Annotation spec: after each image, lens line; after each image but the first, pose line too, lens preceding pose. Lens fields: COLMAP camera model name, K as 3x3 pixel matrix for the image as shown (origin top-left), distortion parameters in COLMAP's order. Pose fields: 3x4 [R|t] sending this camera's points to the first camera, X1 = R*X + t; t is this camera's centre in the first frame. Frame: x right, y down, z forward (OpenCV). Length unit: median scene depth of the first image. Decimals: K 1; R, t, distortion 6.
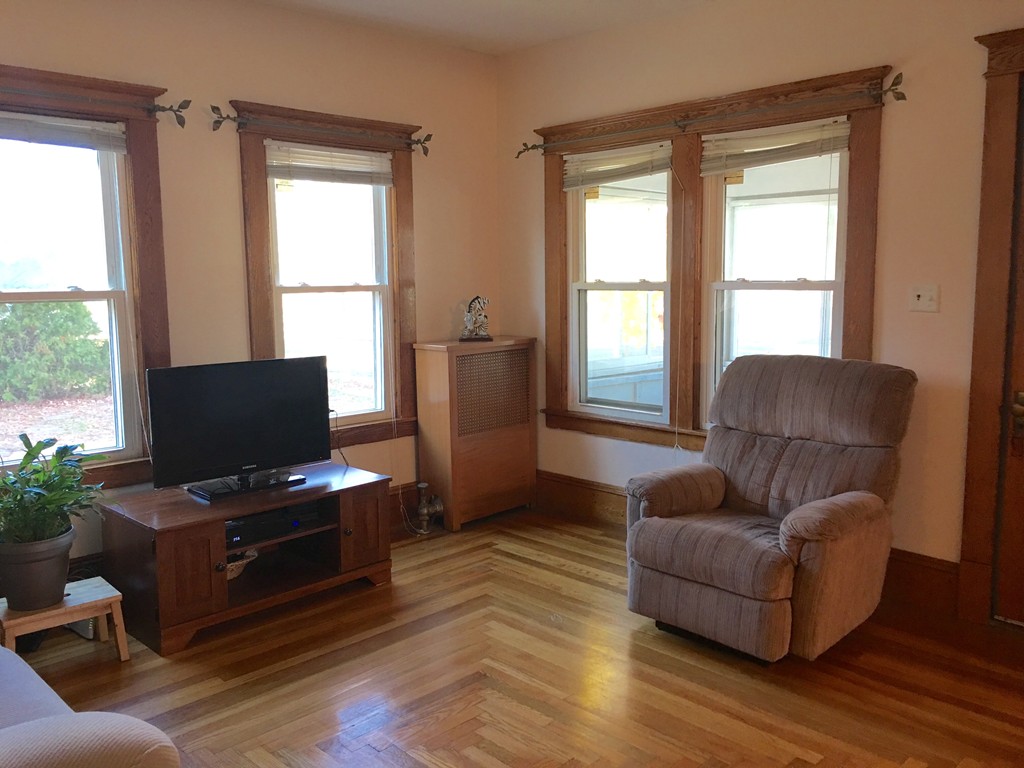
lens RADIAL K [[850.9, 0, 519.4], [0, 850.9, 377.6], [0, 0, 1]] dist [0.054244, -0.077524]
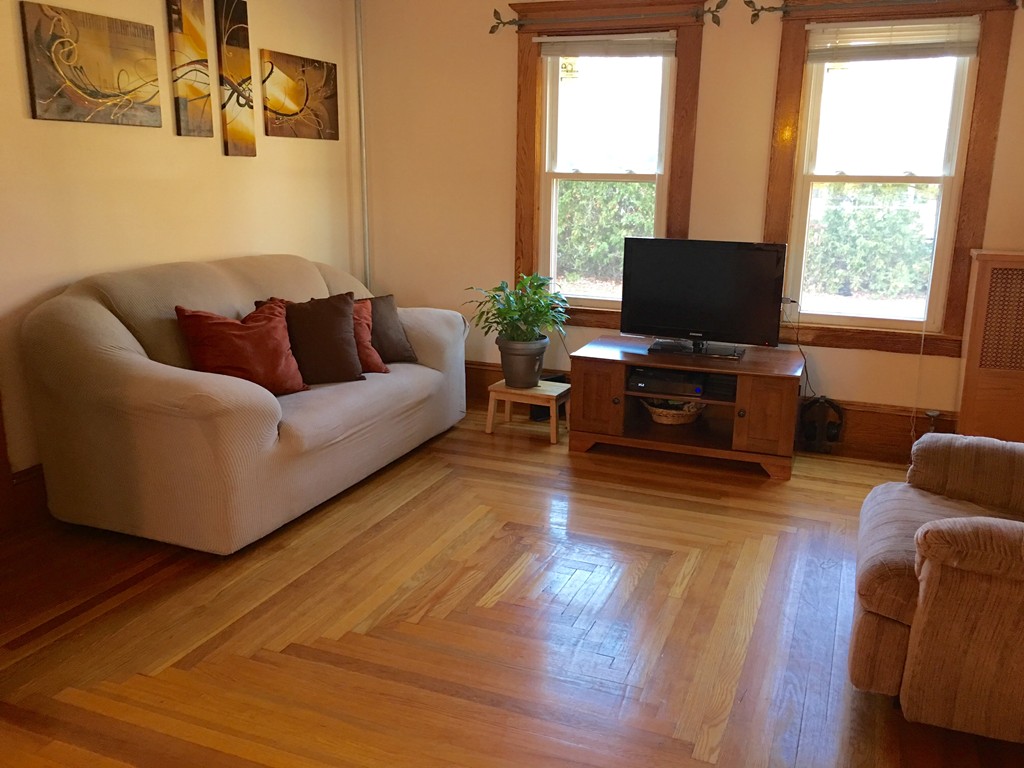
lens RADIAL K [[850.9, 0, 519.4], [0, 850.9, 377.6], [0, 0, 1]] dist [0.054244, -0.077524]
pose [[0.397698, 0.238365, -0.886013, 0.624800], [-0.124547, 0.970751, 0.205258, -0.045263], [0.909024, 0.028719, 0.415753, 0.321350]]
